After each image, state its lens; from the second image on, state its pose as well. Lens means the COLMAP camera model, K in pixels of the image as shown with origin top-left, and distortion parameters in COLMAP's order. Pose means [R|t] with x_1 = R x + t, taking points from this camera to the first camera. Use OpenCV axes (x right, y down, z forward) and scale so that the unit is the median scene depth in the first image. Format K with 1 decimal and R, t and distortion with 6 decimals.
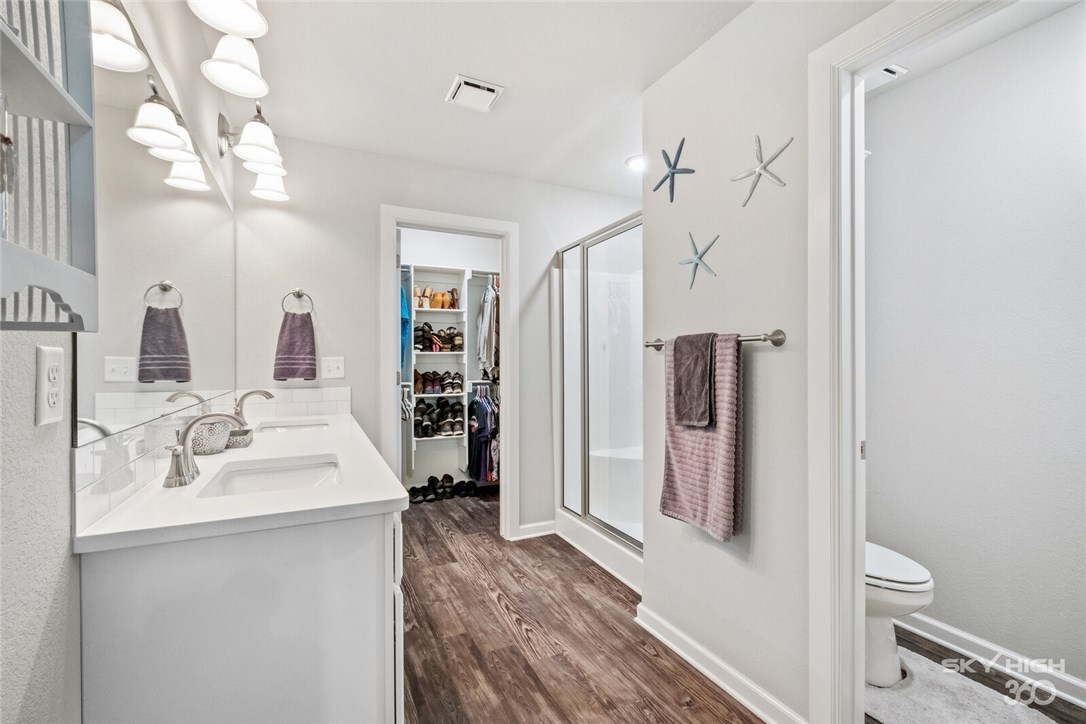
lens RADIAL K [[469.1, 0, 542.4], [0, 469.1, 363.7], [0, 0, 1]] dist [0.008332, -0.002637]
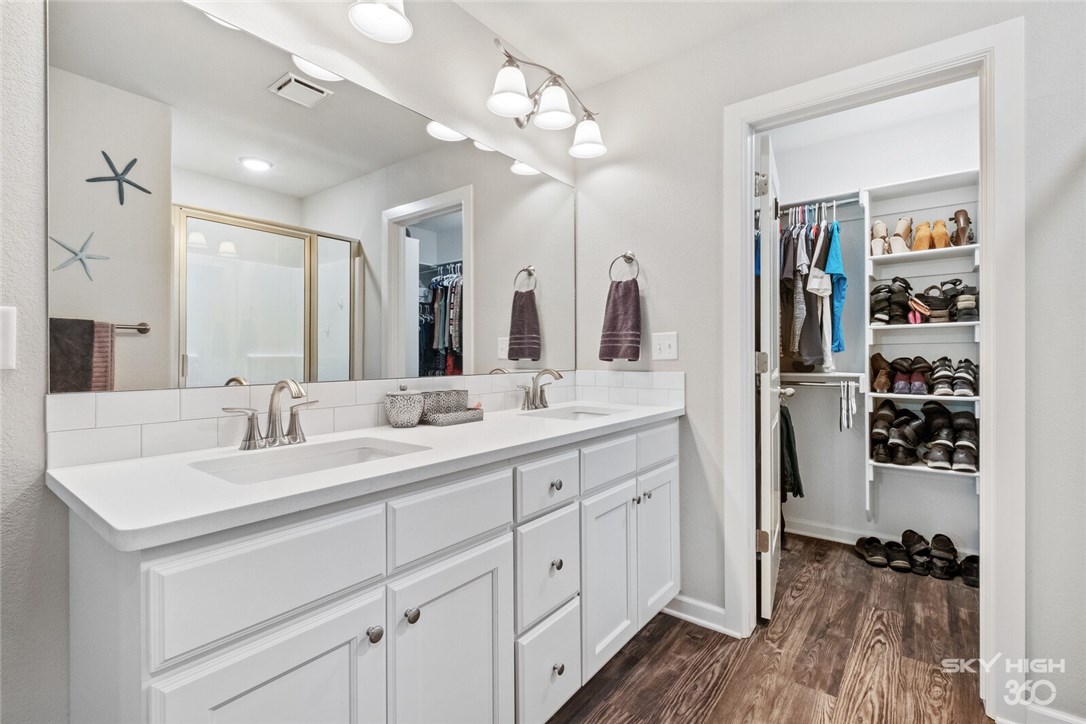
lens RADIAL K [[498.2, 0, 545.6], [0, 498.2, 356.5], [0, 0, 1]] dist [0.003033, -0.000609]
pose [[0.452823, 0.003714, -0.891593, 0.129970], [-0.001555, 0.999993, 0.003376, 0.015328], [0.891599, -0.000142, 0.452826, 0.303055]]
